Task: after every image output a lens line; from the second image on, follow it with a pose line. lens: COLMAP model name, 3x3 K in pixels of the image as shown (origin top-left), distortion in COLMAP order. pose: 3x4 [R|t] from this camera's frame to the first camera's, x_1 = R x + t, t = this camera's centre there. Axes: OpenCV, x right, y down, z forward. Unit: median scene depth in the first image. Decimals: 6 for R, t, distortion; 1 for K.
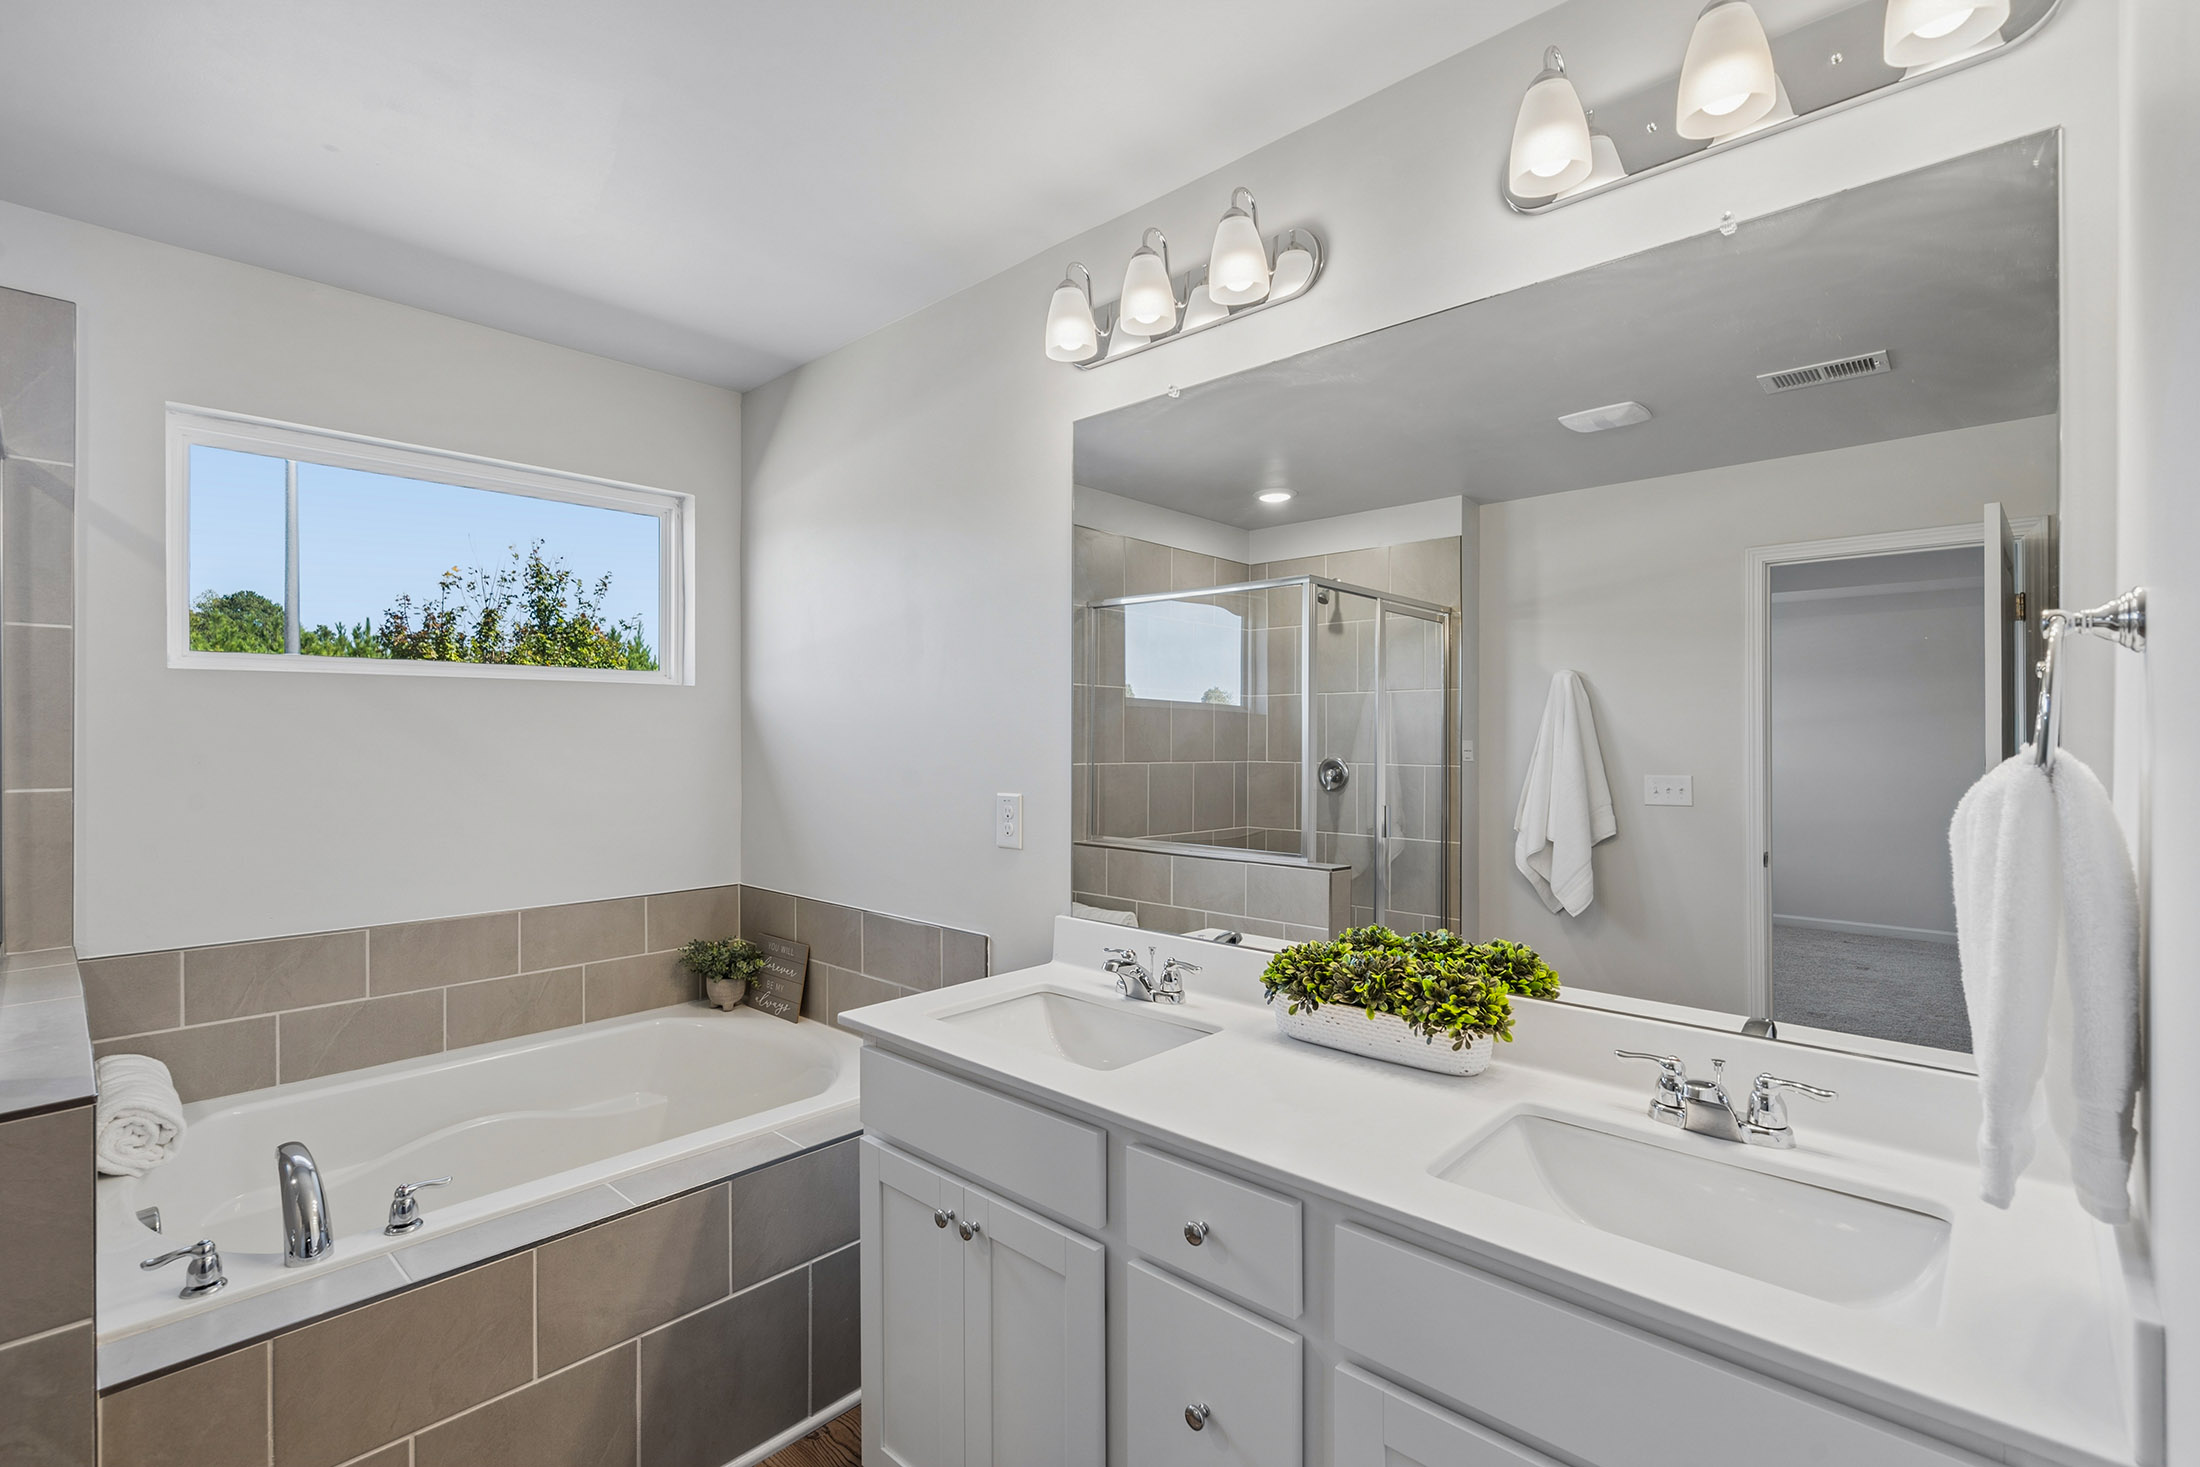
lens RADIAL K [[1001.1, 0, 1093.0], [0, 1001.1, 735.9], [0, 0, 1]] dist [0.000495, 0.000281]
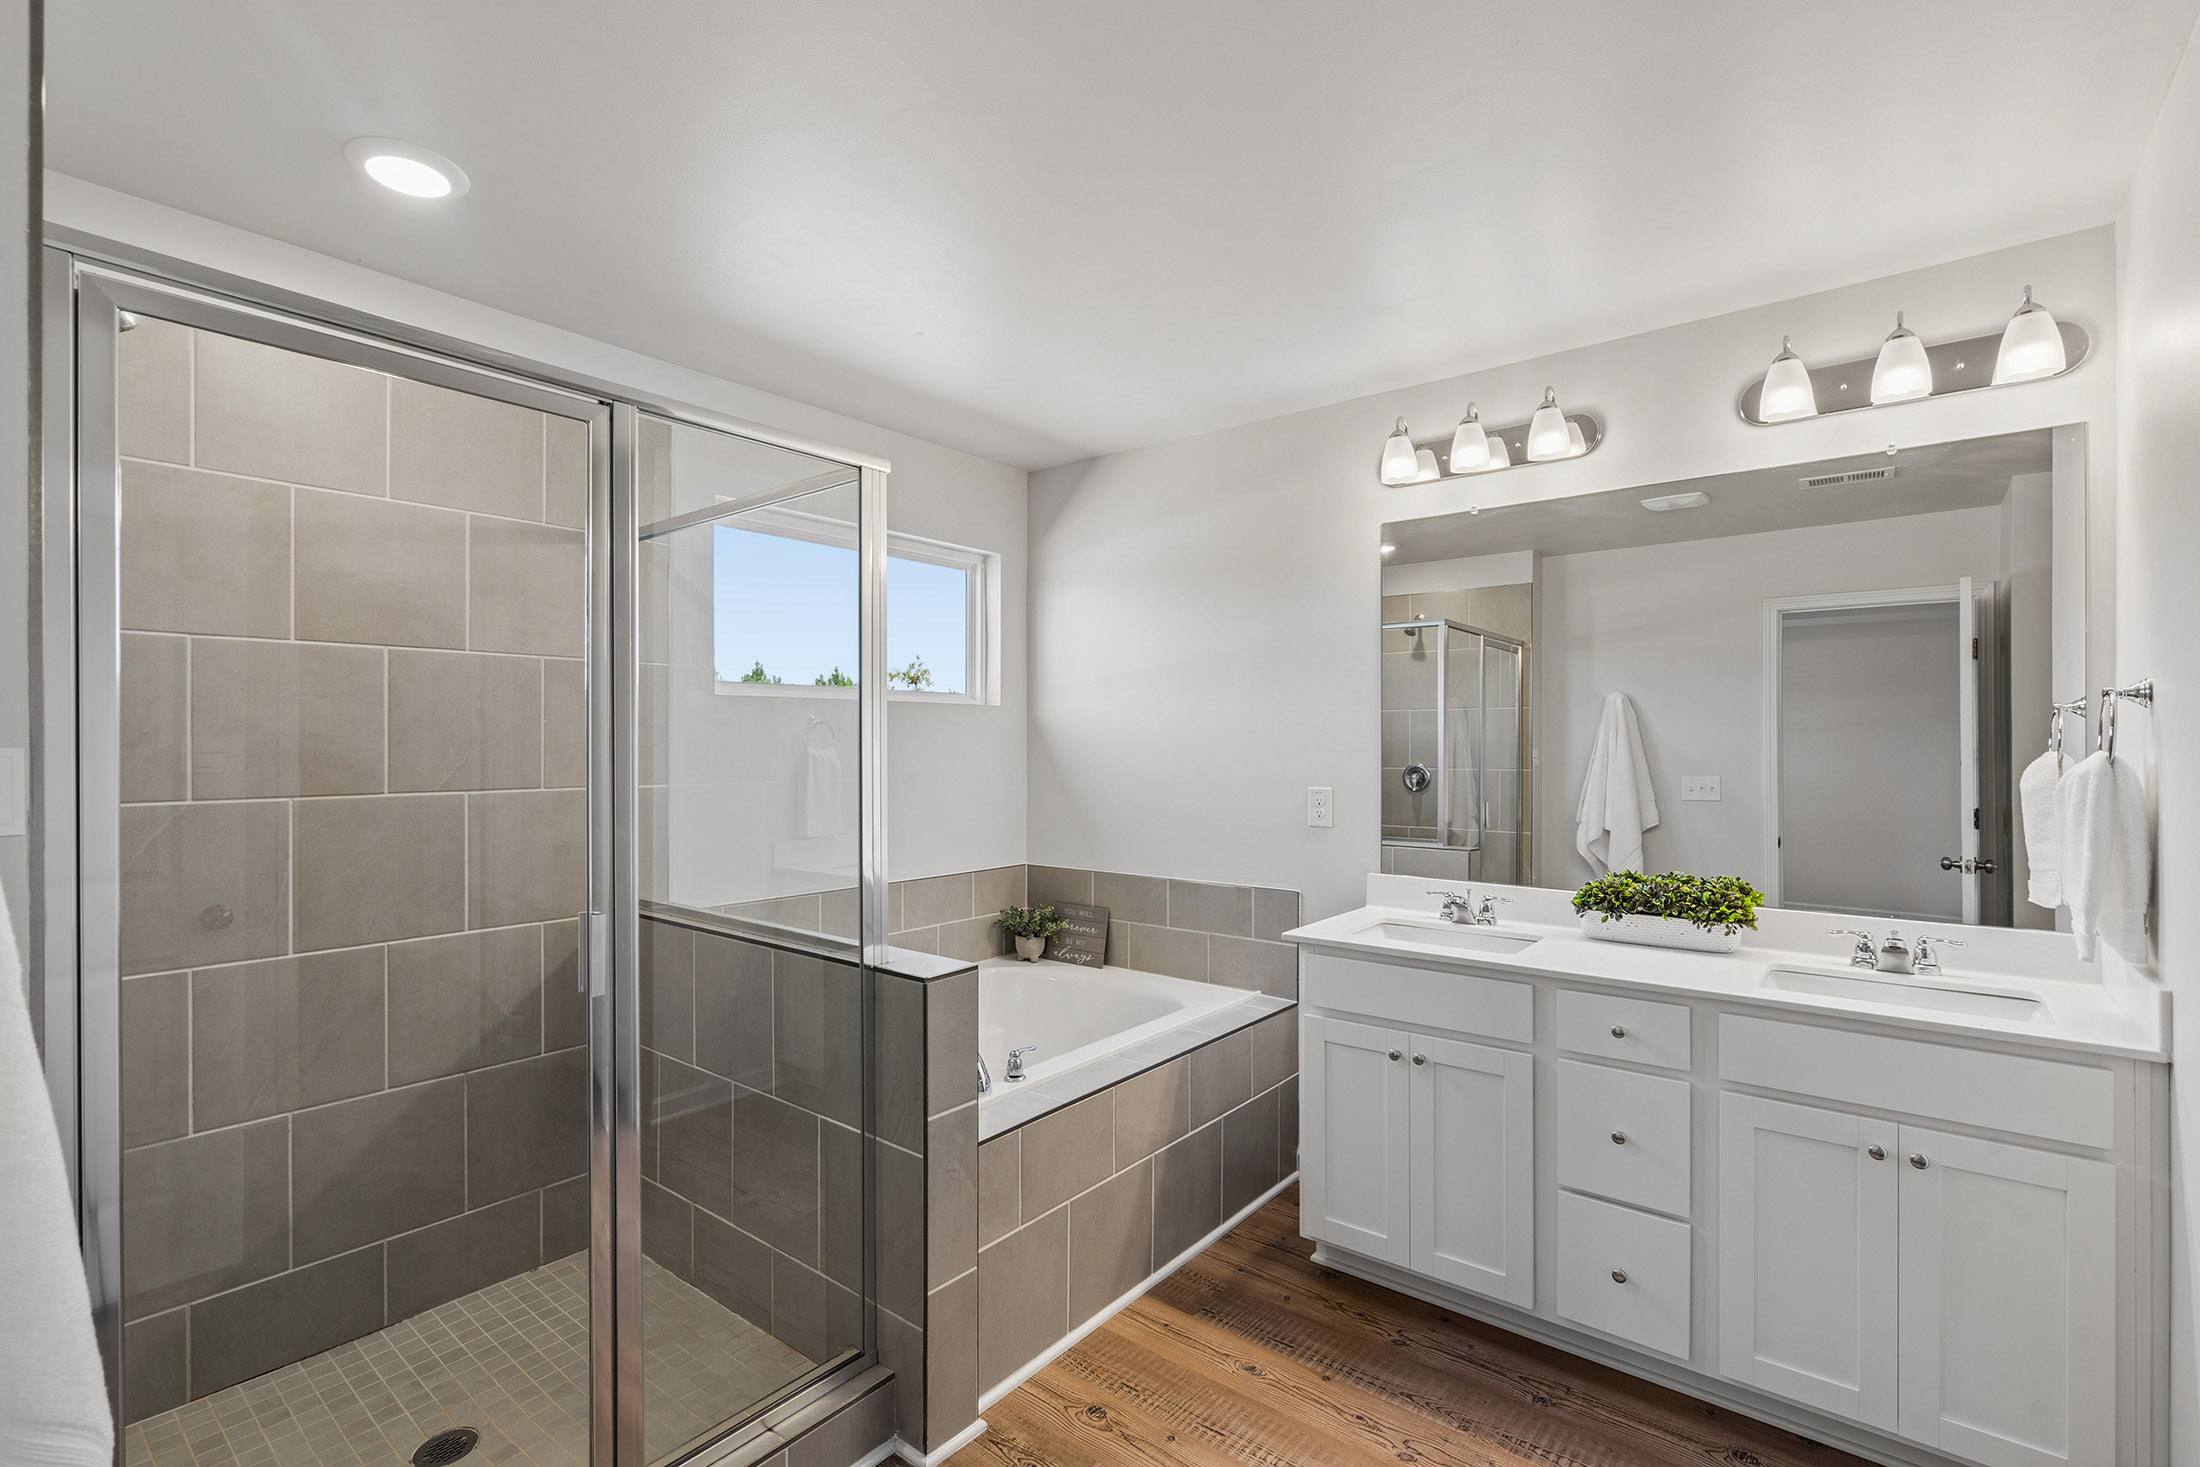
lens RADIAL K [[1001.1, 0, 1100.9], [0, 1001.1, 745.0], [0, 0, 1]] dist [0.000495, 0.000281]
pose [[0.996870, 0.000291, 0.079056, -0.392957], [-0.000267, 1.000000, -0.000314, -0.000296], [-0.079056, 0.000292, 0.996870, -0.278895]]
